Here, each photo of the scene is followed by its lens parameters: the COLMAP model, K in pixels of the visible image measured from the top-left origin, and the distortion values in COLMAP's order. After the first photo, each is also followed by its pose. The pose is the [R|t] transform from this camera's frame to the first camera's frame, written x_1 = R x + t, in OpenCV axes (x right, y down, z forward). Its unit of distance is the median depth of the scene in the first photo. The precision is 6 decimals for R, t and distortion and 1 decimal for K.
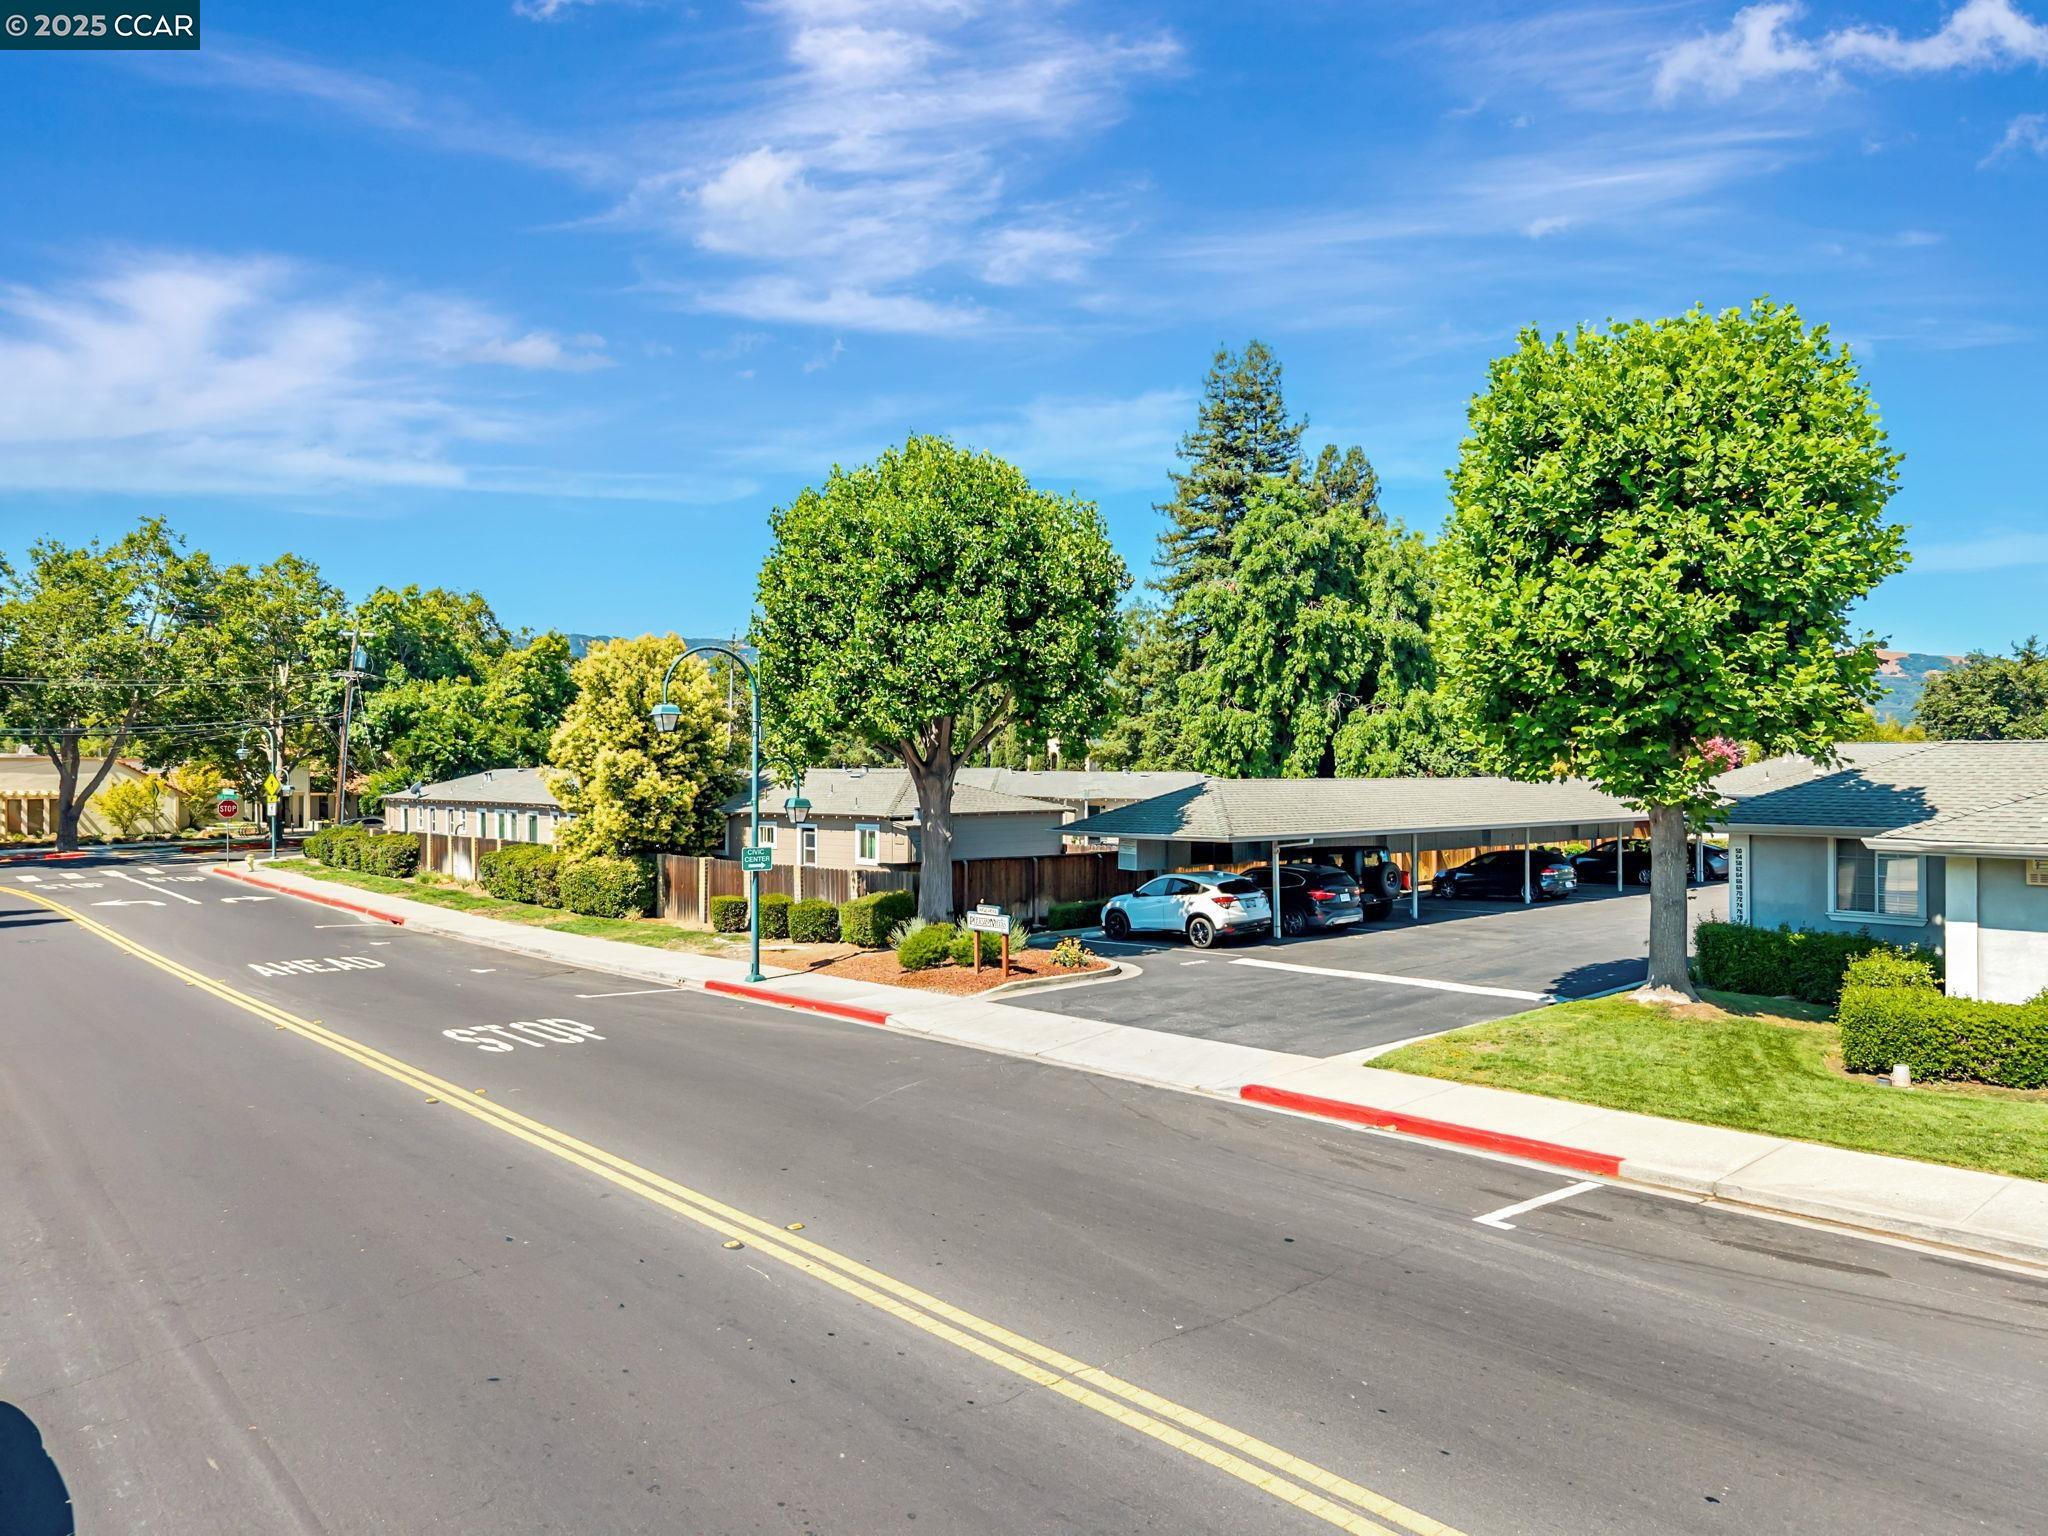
lens RADIAL K [[1361.2, 0, 1024.0], [0, 1361.2, 768.0], [0, 0, 1]] dist [0.118180, -0.171447]
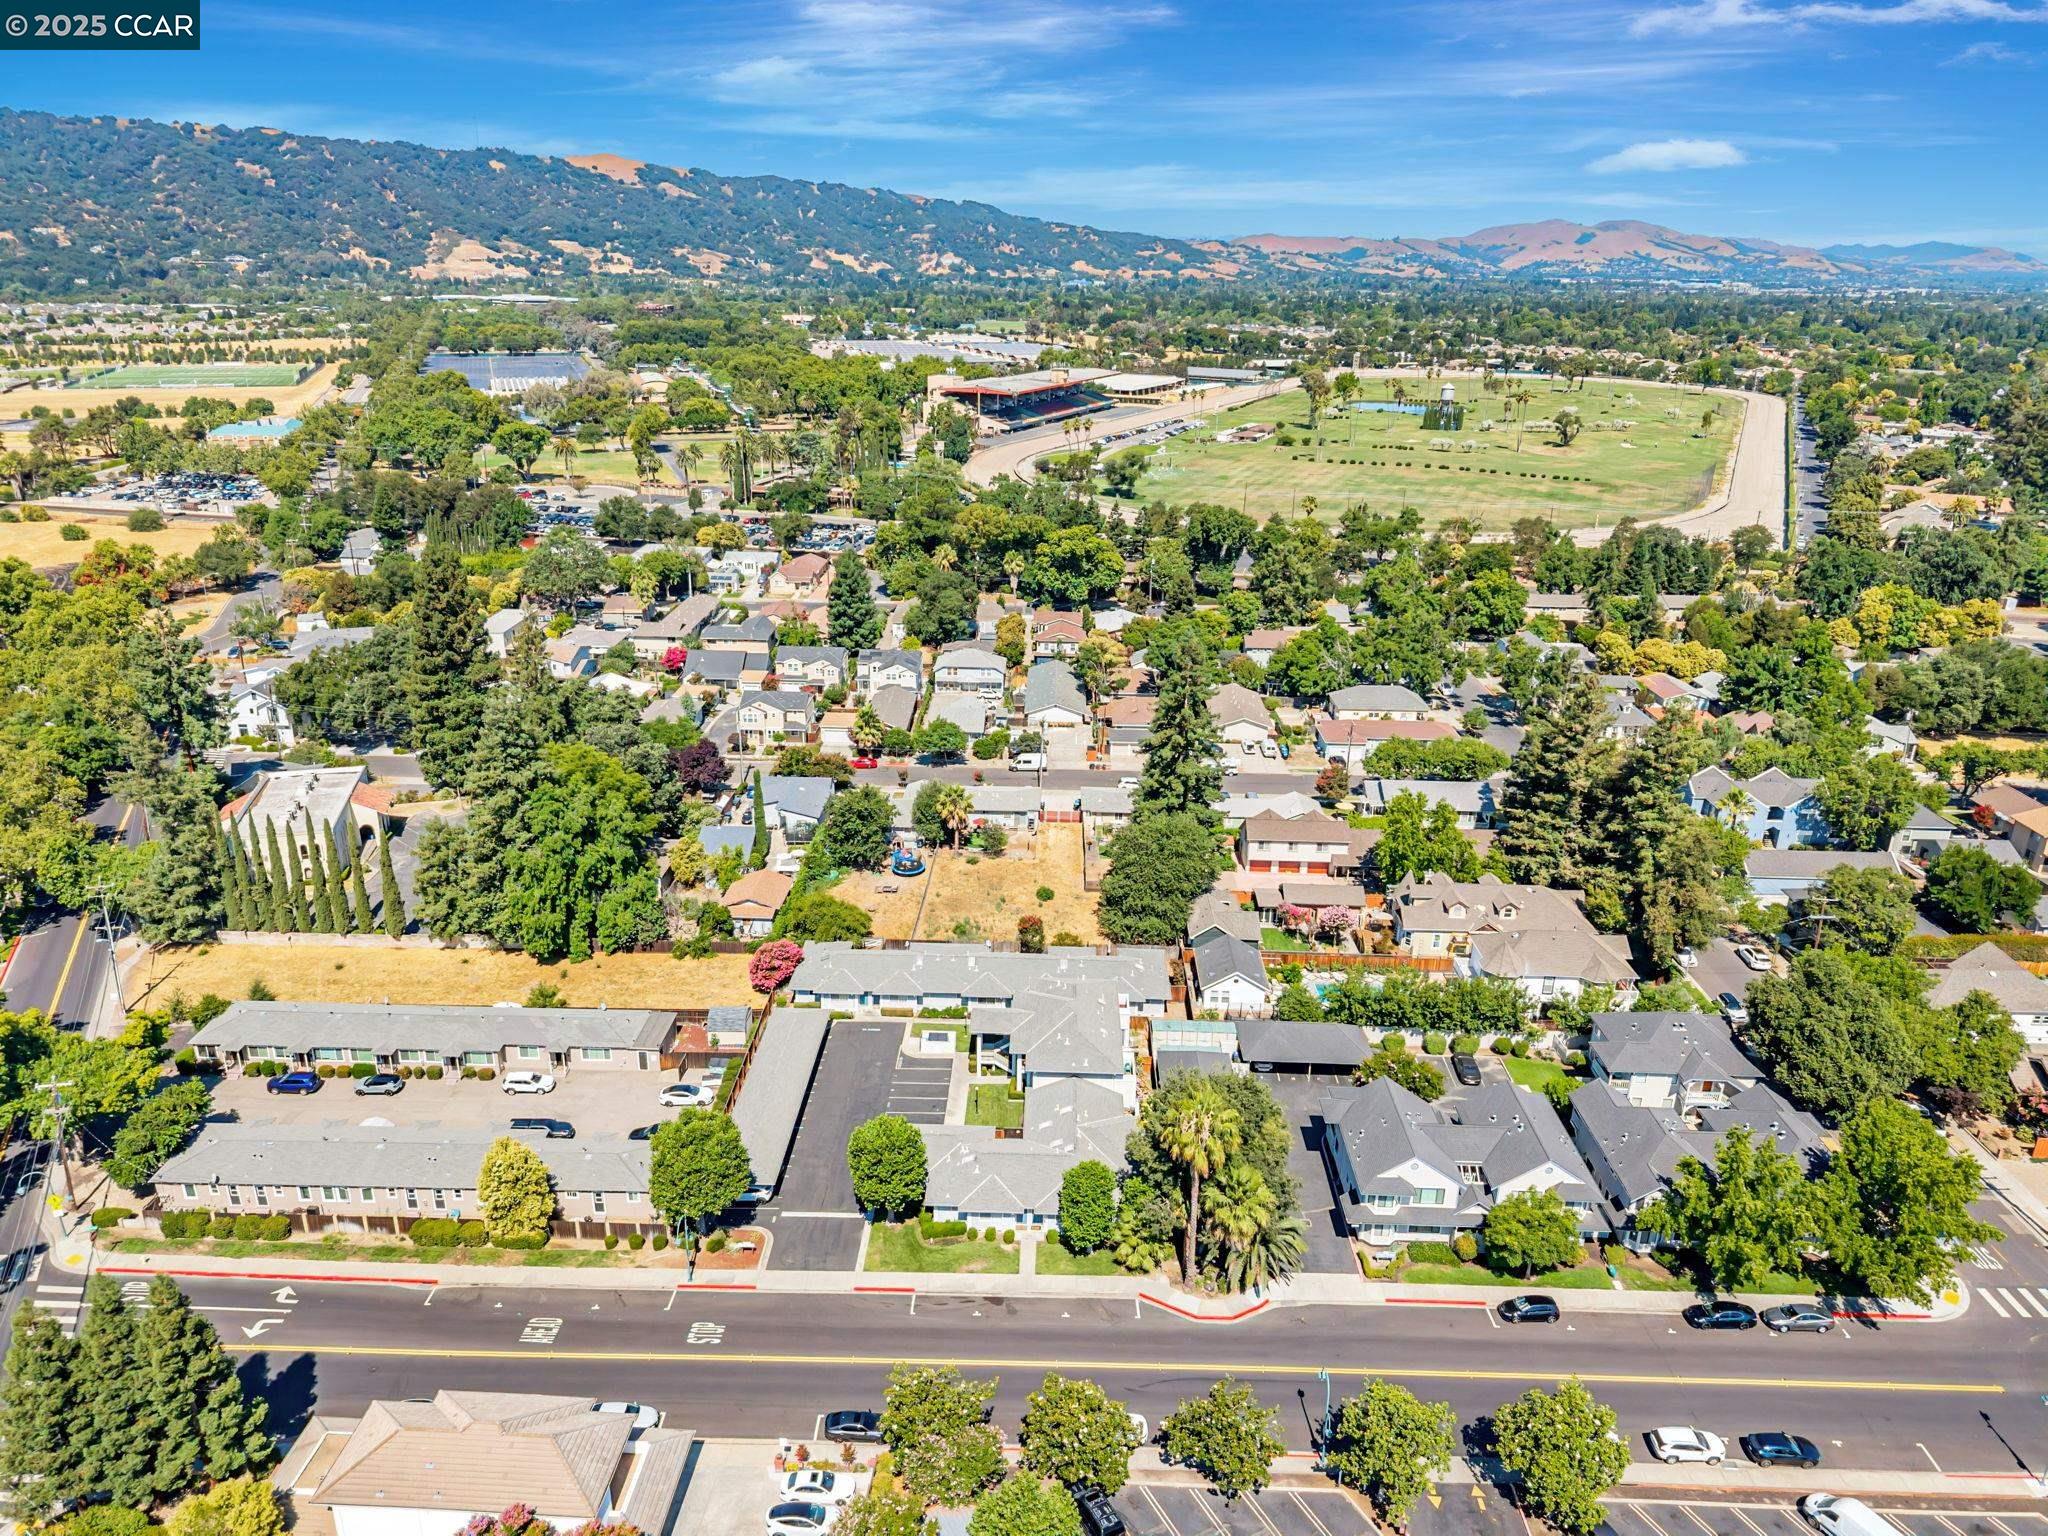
lens RADIAL K [[1371.5, 0, 1024.0], [0, 1371.5, 768.0], [0, 0, 1]] dist [0.020004, -0.018381]
pose [[0.679206, -0.245153, 0.691794, -0.673997], [-0.019459, 0.936220, 0.350876, -0.924875], [-0.733690, -0.251779, 0.631115, -0.641811]]
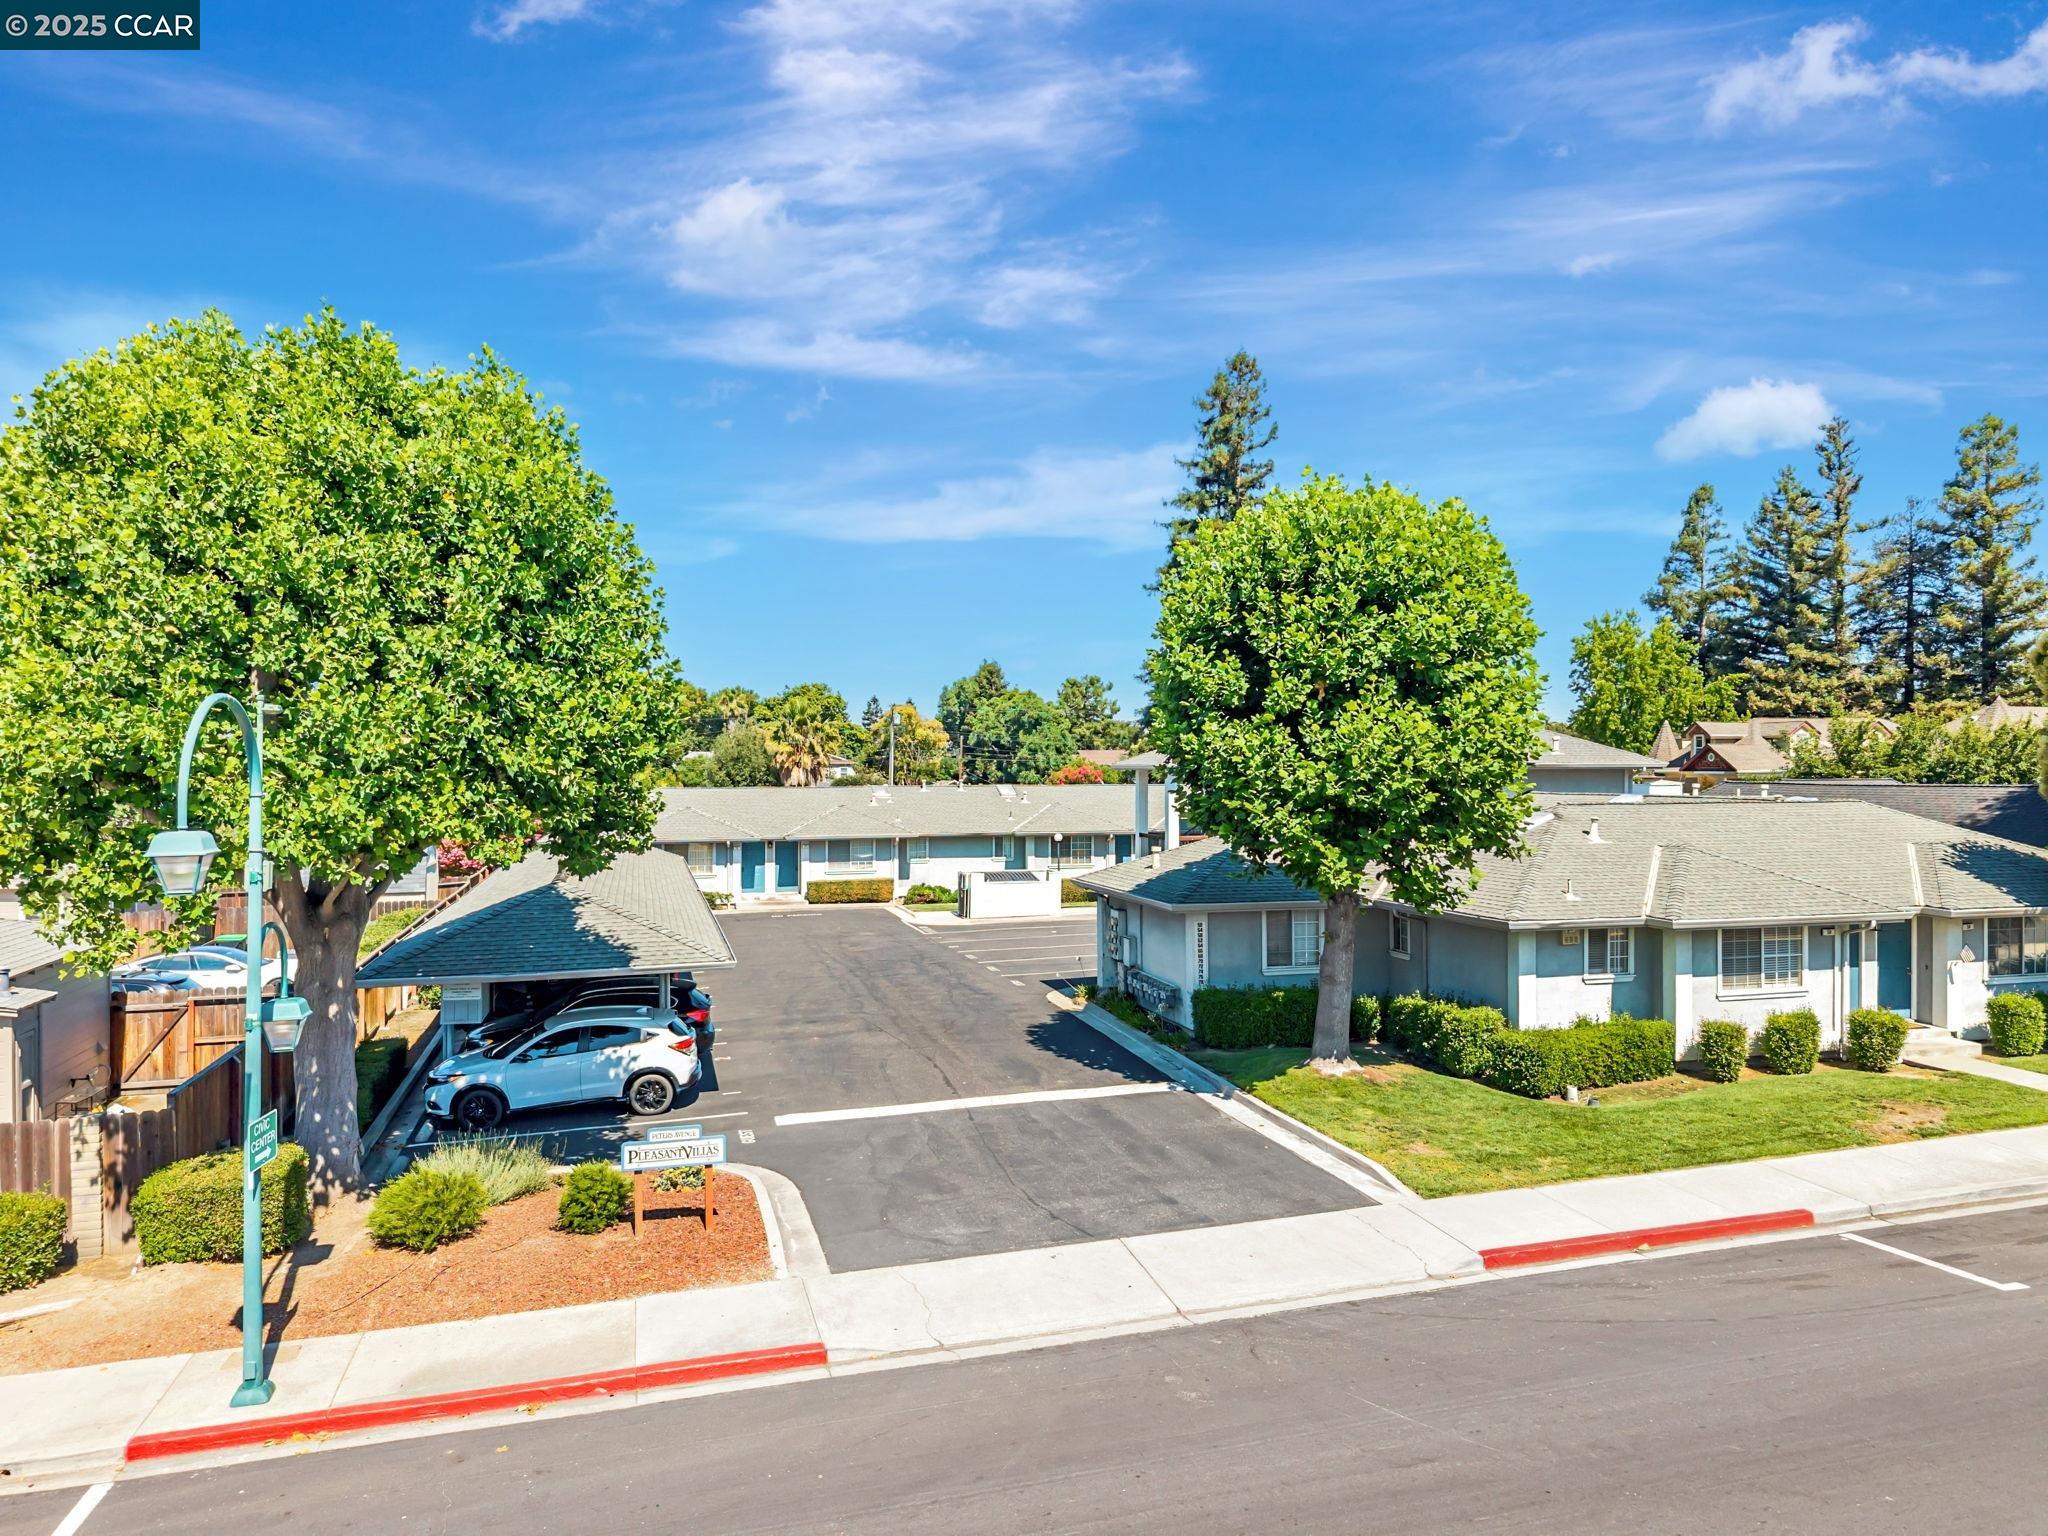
lens RADIAL K [[1371.5, 0, 1024.0], [0, 1371.5, 768.0], [0, 0, 1]] dist [0.020004, -0.018381]
pose [[0.423814, 0.001272, 0.905748, -0.182709], [-0.000318, 0.999999, -0.001255, -0.022085], [-0.905749, 0.000244, 0.423814, 0.197958]]
